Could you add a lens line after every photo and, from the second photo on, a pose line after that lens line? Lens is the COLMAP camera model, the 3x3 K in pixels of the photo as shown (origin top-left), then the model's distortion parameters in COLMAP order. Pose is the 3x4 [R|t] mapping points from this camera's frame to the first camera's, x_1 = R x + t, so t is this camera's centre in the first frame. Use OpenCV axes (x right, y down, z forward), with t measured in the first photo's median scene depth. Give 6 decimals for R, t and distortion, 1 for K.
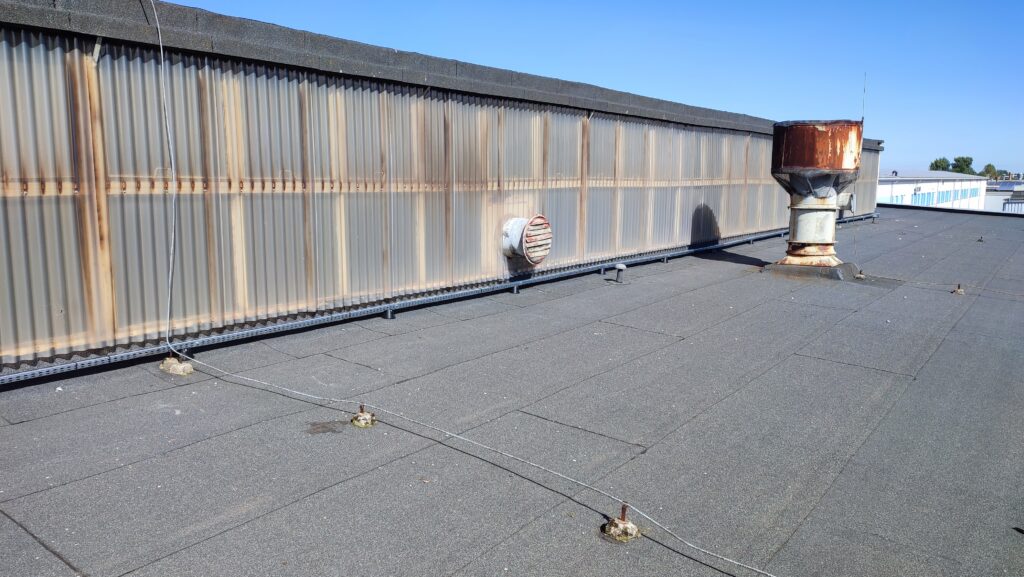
lens RADIAL K [[798.0, 0, 578.0], [0, 798.0, 288.2], [0, 0, 1]] dist [-0.002220, -0.003095]
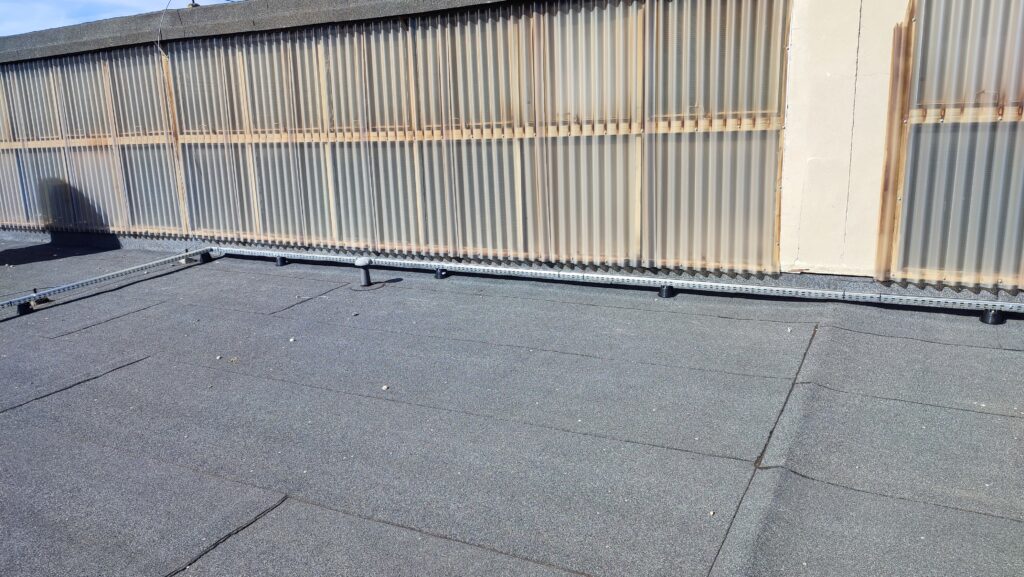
lens RADIAL K [[775.2, 0, 512.0], [0, 775.2, 288.5], [0, 0, 1]] dist [-0.000002, 0.000745]
pose [[0.041986, 0.210445, -0.976704, 0.743472], [-0.101272, 0.973427, 0.205386, -0.165094], [0.993972, 0.090290, 0.062182, 1.194847]]
